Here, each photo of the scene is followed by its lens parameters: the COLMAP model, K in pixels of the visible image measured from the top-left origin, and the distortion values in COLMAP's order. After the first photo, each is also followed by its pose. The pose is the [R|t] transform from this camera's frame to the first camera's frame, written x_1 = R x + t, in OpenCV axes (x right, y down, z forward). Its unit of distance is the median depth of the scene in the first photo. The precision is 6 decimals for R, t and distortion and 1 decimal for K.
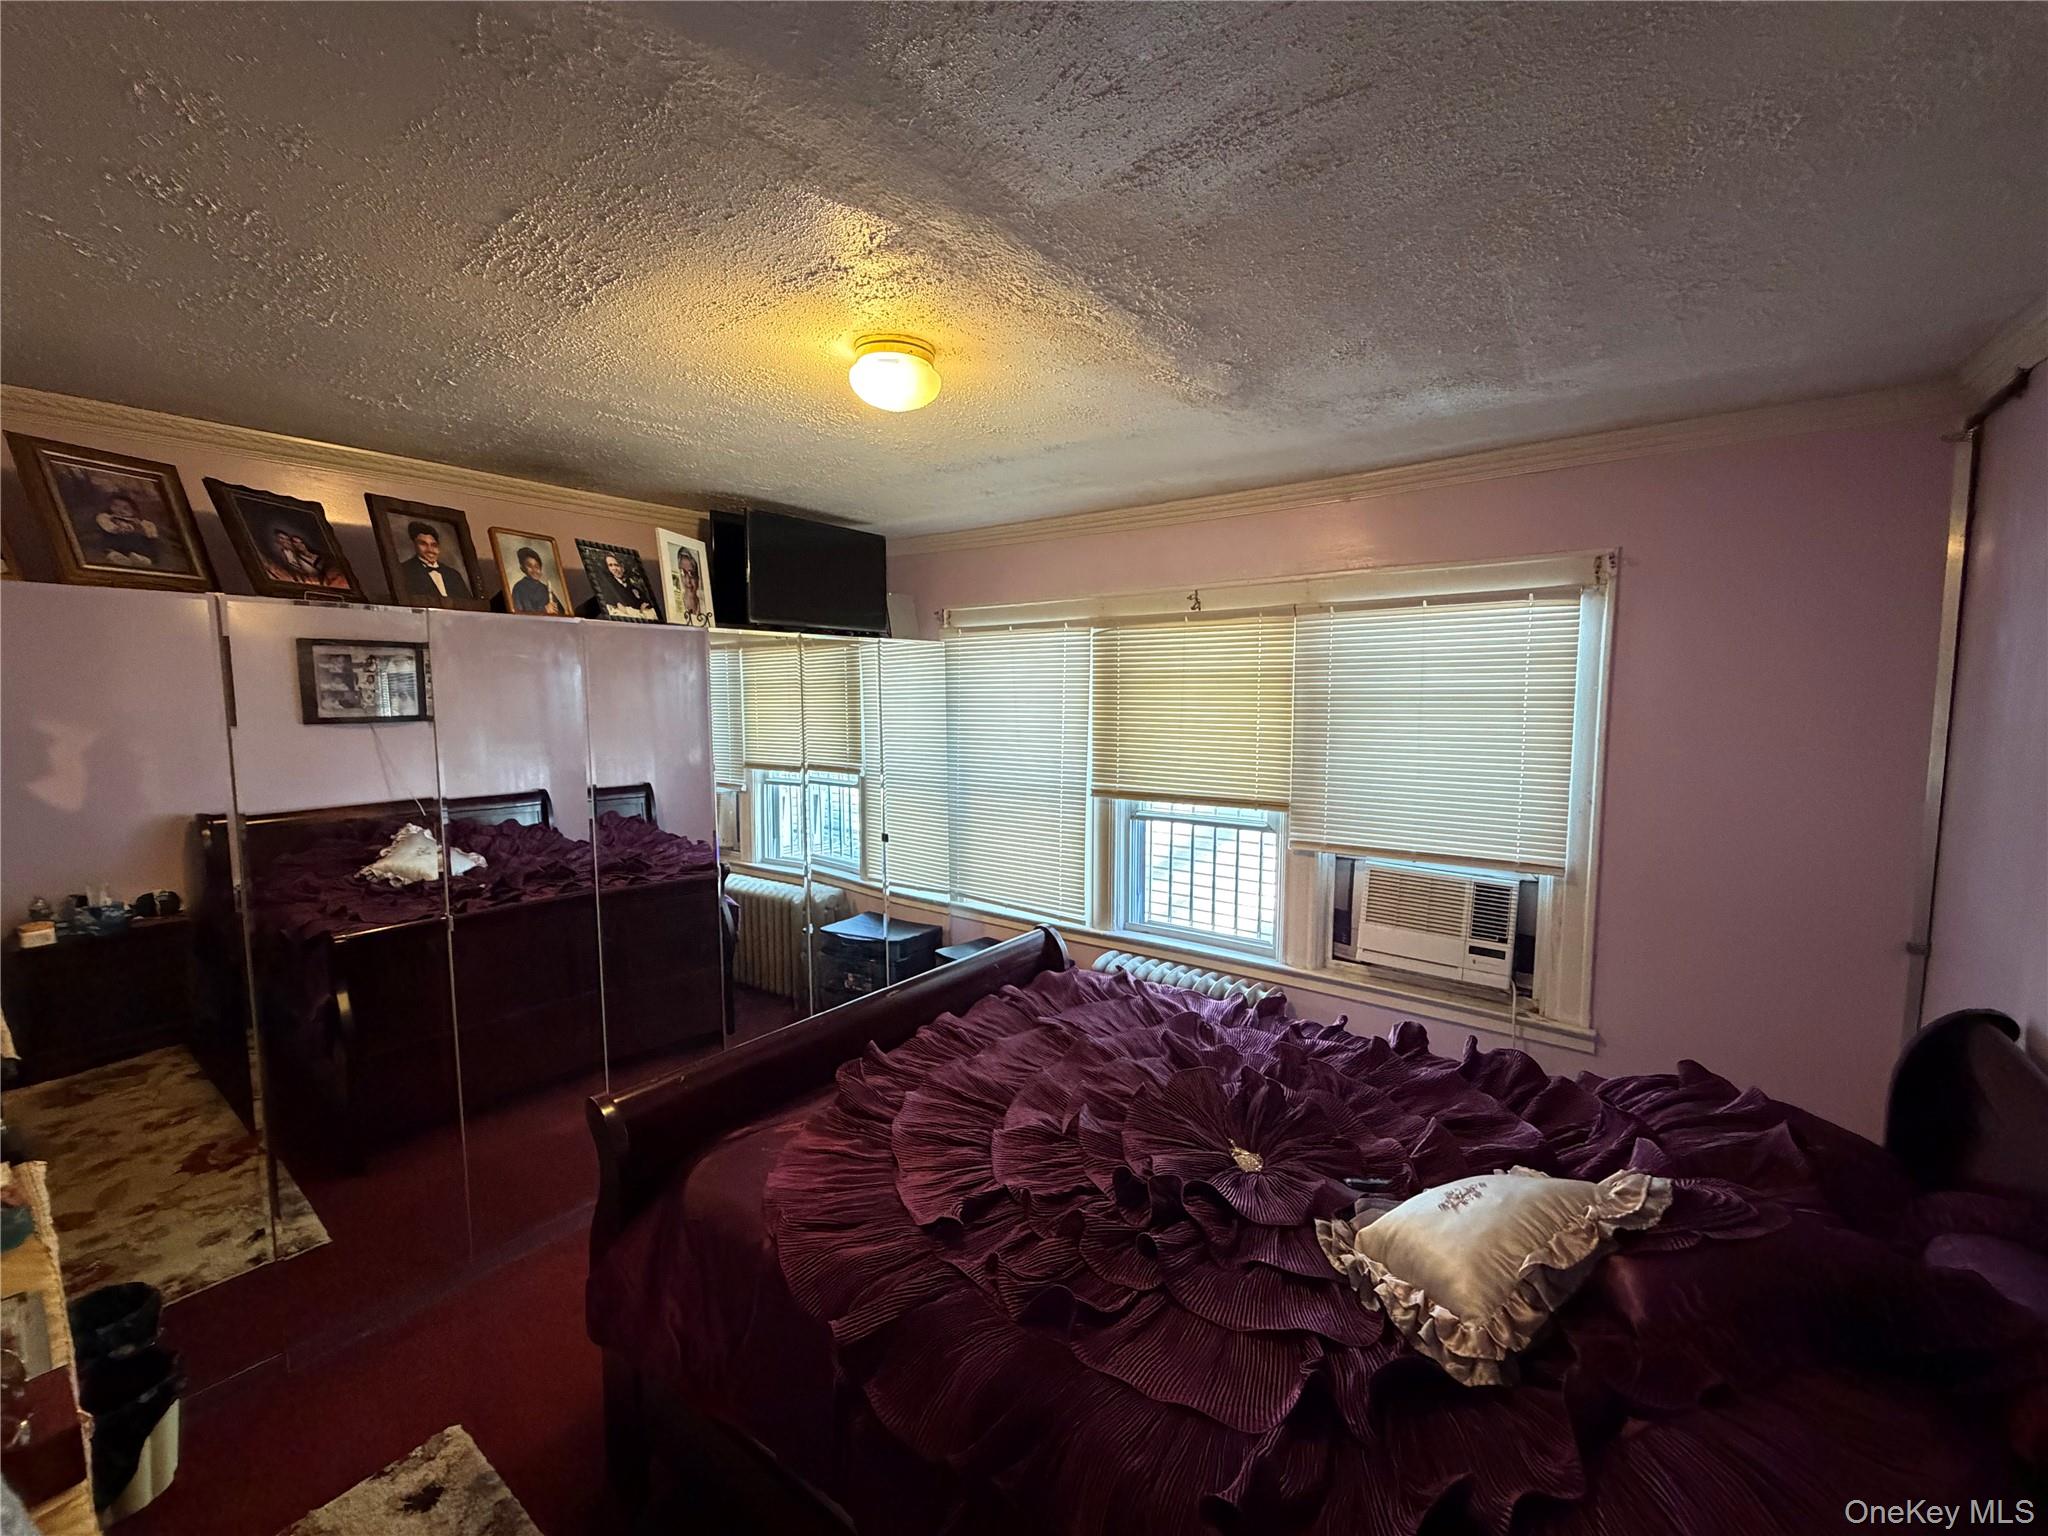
lens RADIAL K [[814.2, 0, 1024.0], [0, 814.2, 768.0], [0, 0, 1]] dist [0.001353, -0.000351]
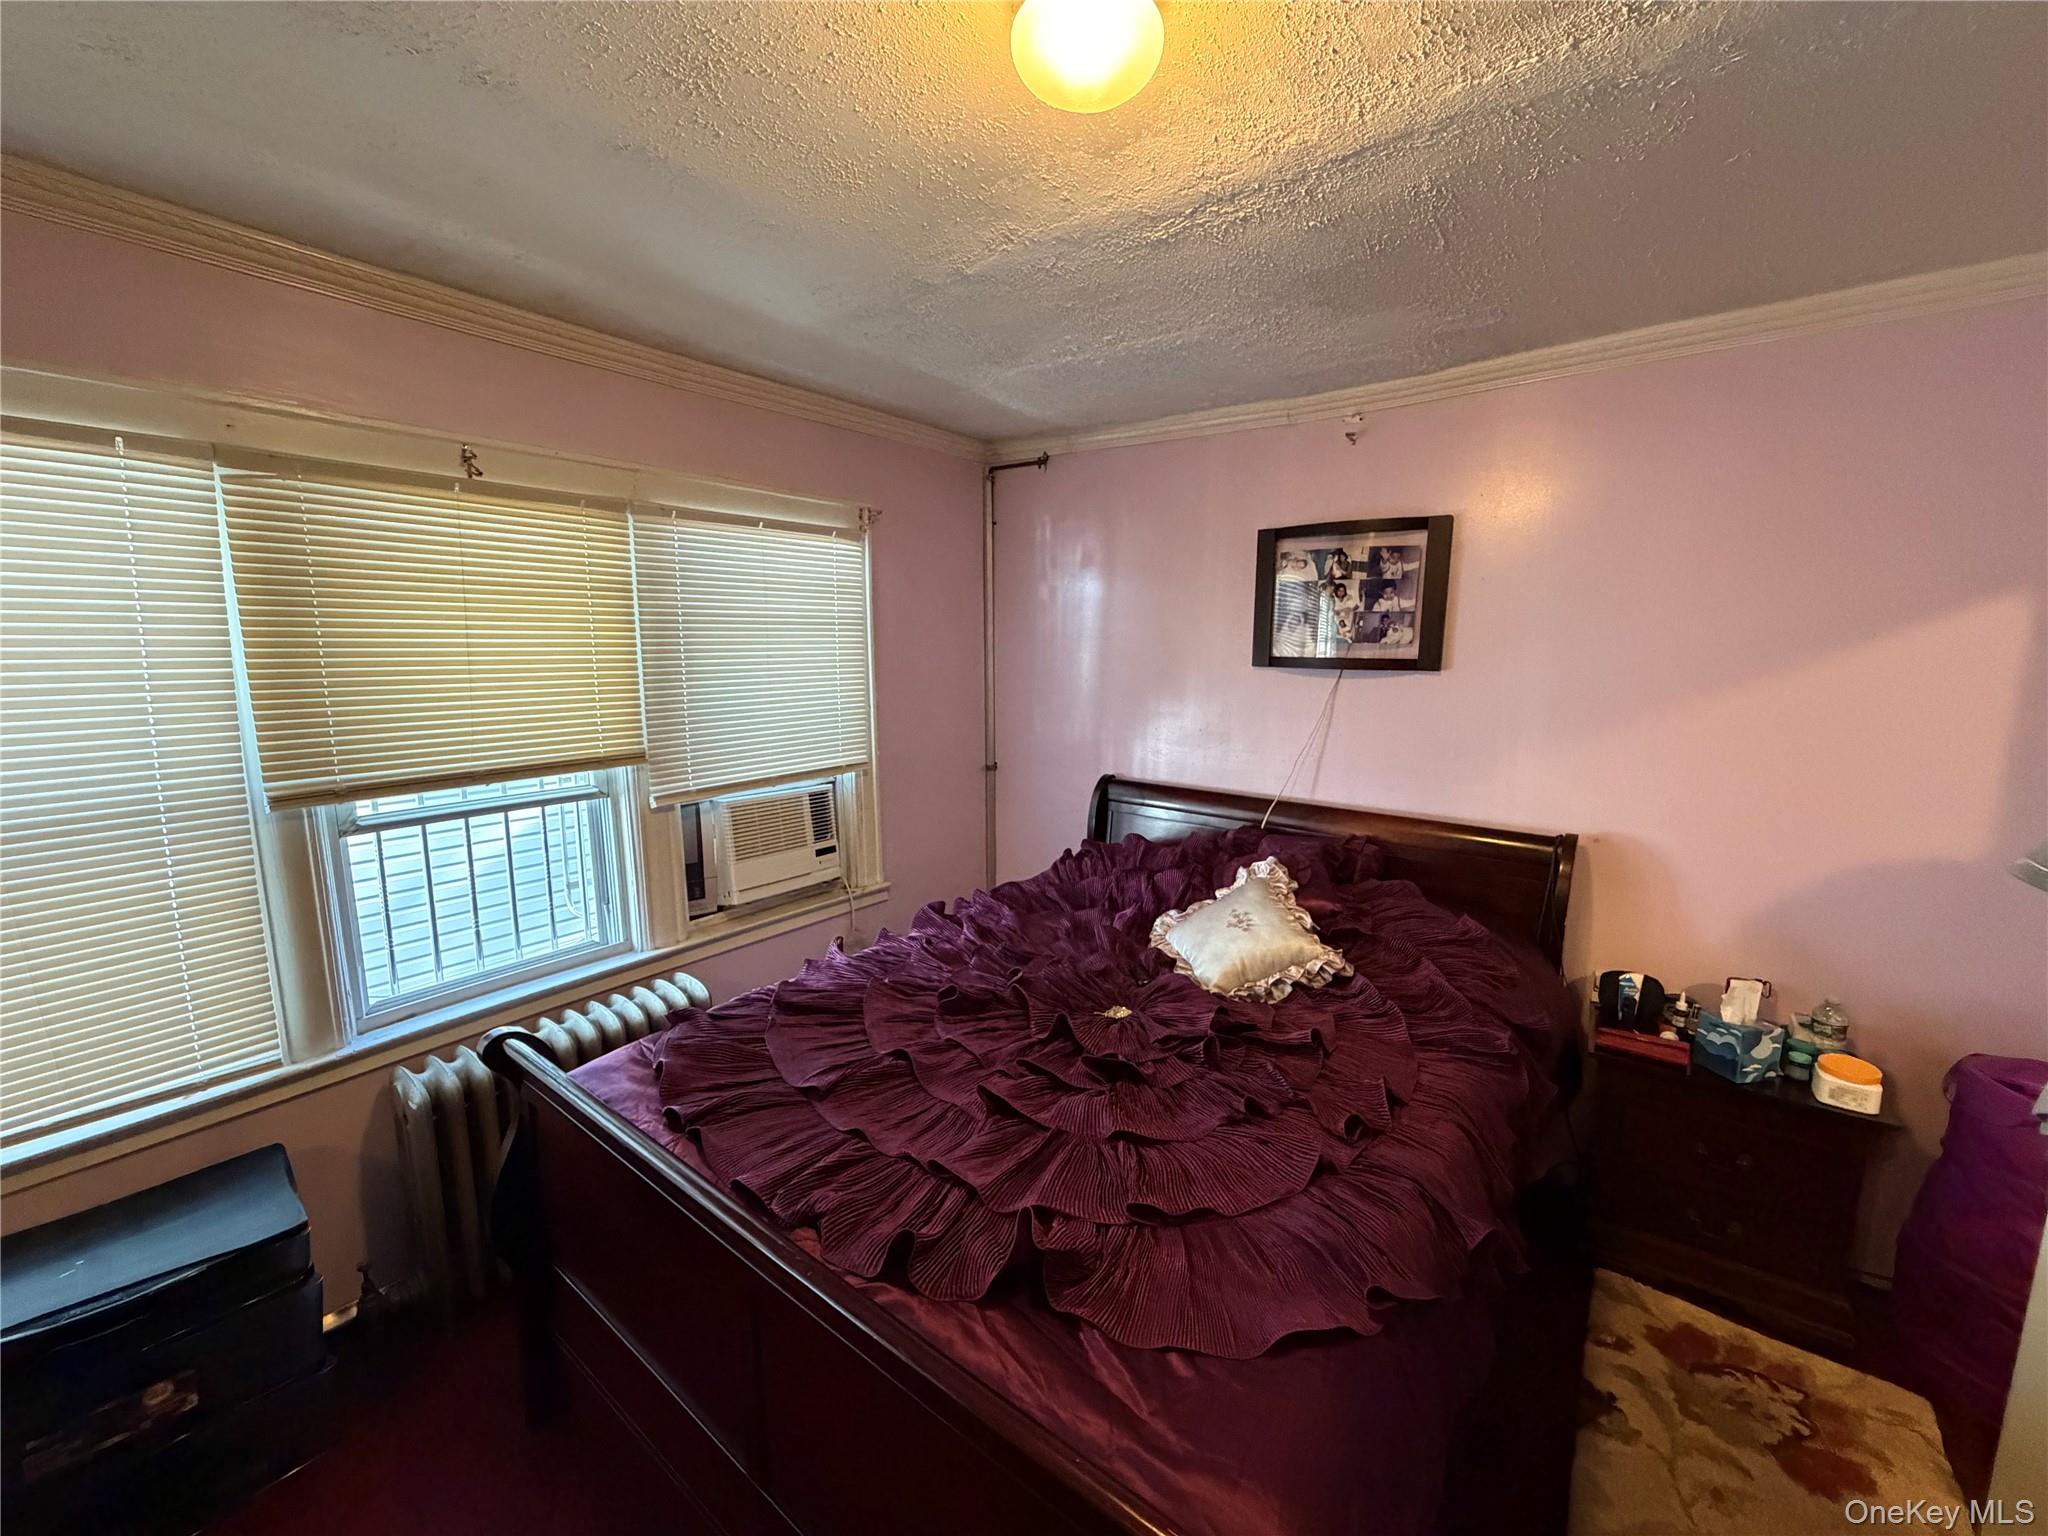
lens RADIAL K [[814.2, 0, 1024.0], [0, 814.2, 768.0], [0, 0, 1]] dist [0.001353, -0.000351]
pose [[0.013104, -0.156057, 0.987661, -0.489719], [0.089061, 0.984002, 0.154297, -0.034206], [-0.995940, 0.085940, 0.026792, 0.638128]]
